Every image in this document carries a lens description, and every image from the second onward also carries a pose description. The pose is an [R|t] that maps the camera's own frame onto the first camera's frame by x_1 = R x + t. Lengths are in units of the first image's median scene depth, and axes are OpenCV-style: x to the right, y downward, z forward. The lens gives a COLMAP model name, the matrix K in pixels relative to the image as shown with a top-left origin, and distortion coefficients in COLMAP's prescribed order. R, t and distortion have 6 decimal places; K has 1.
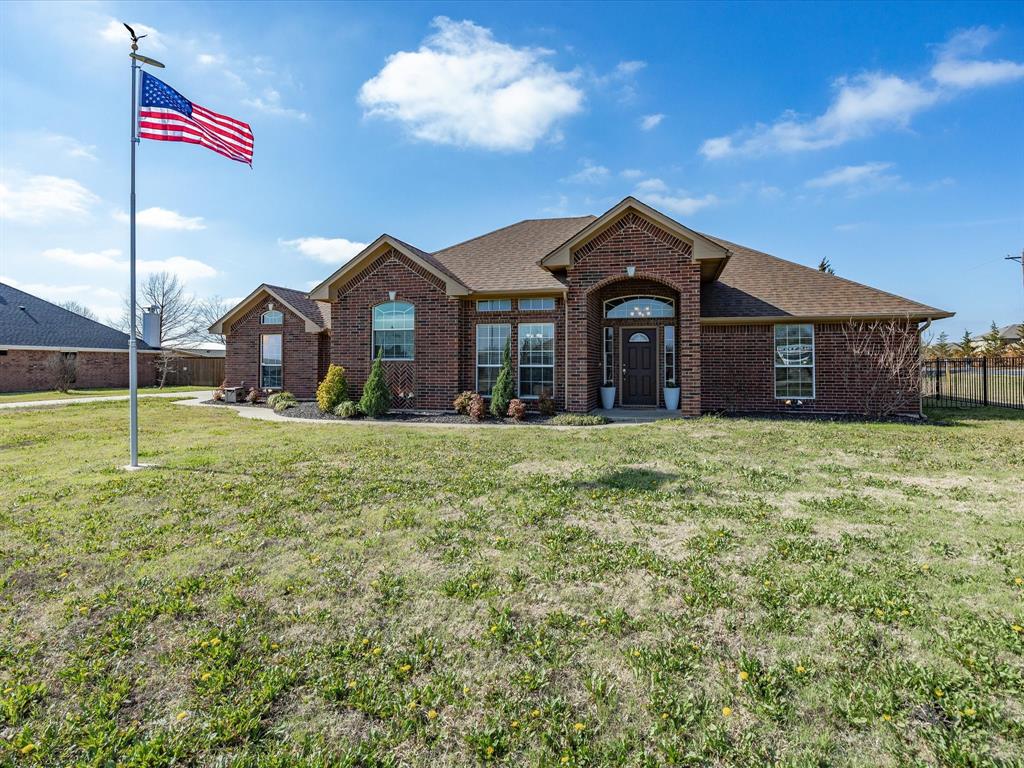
lens RADIAL K [[516.3, 0, 543.9], [0, 516.3, 370.0], [0, 0, 1]] dist [-0.022426, 0.000727]
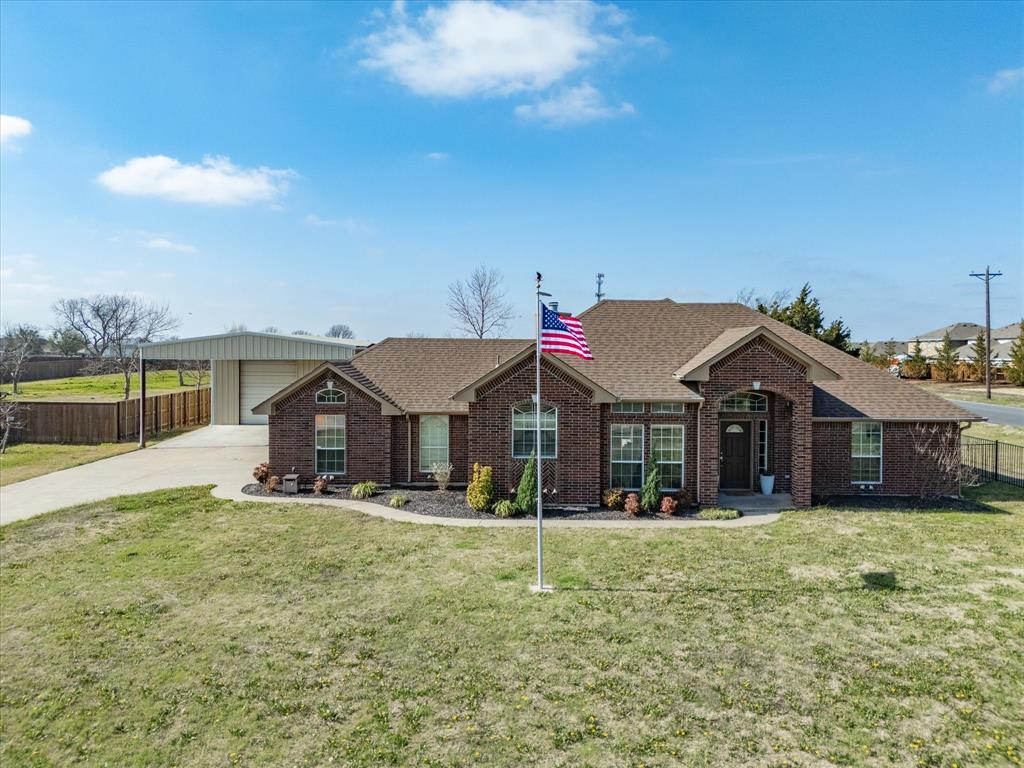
lens RADIAL K [[784.2, 0, 521.1], [0, 784.2, 379.8], [0, 0, 1]] dist [0.029777, -0.021090]
pose [[0.970860, -0.002728, 0.239634, -0.739851], [-0.004938, 0.999495, 0.031381, -0.242557], [-0.239598, -0.031650, 0.970356, -0.585005]]
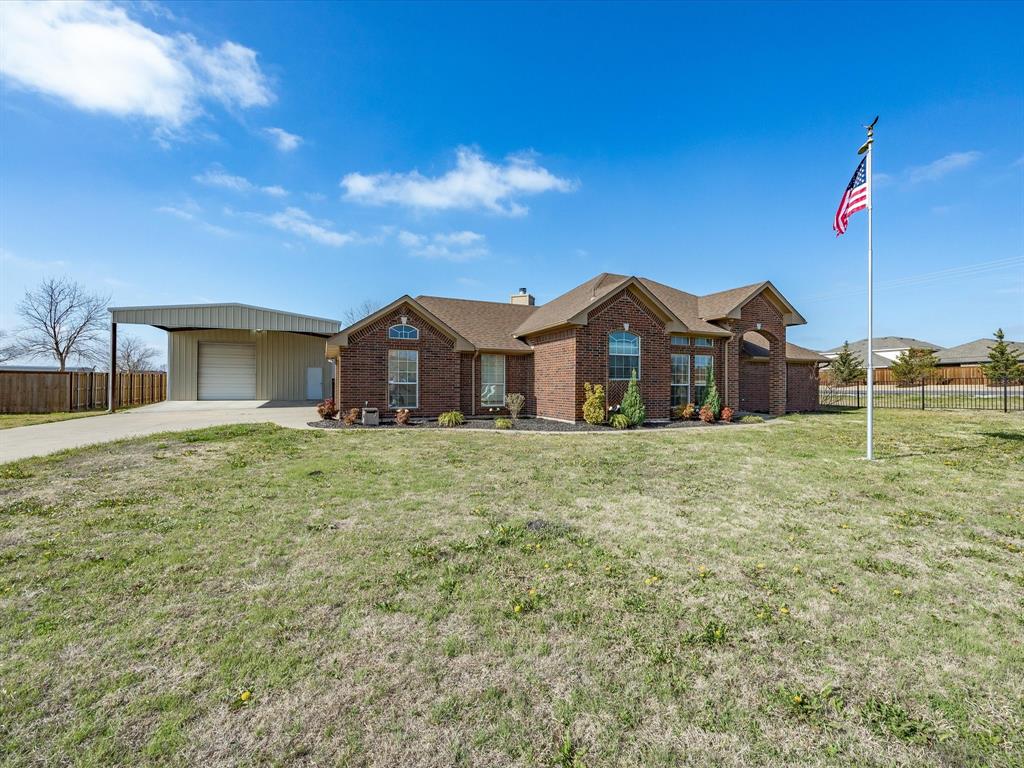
lens RADIAL K [[456.2, 0, 519.0], [0, 456.2, 392.3], [0, 0, 1]] dist [-0.002747, -0.000491]
pose [[0.798150, -0.005706, 0.602432, -1.184783], [0.000331, 0.999959, 0.009032, -0.000450], [-0.602459, -0.007009, 0.798119, 0.303087]]
